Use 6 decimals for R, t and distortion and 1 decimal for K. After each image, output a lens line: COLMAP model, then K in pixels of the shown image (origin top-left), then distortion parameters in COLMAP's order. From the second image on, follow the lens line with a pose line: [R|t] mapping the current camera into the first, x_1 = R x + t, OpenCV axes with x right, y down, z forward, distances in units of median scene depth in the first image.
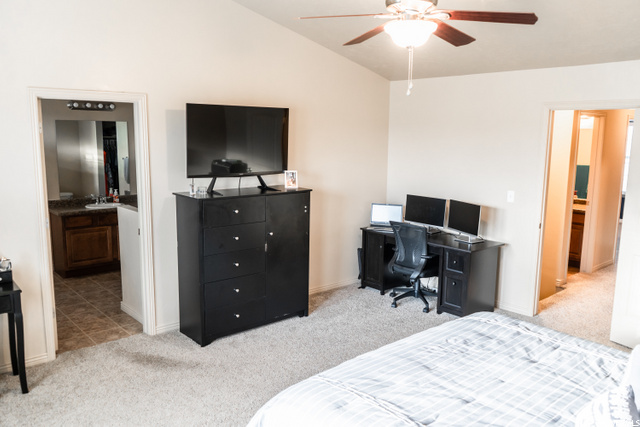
lens RADIAL K [[517.7, 0, 319.7], [0, 517.7, 213.7], [0, 0, 1]] dist [0.004757, 0.018872]
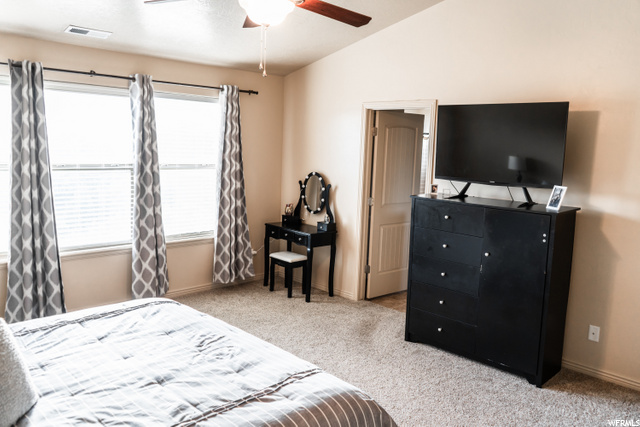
lens RADIAL K [[517.7, 0, 319.5], [0, 517.7, 212.8], [0, 0, 1]] dist [0.004757, 0.018872]
pose [[0.048210, 0.119873, -0.991618, 0.733357], [-0.187051, 0.976293, 0.108926, -0.069363], [0.981167, 0.180232, 0.069489, 0.691855]]
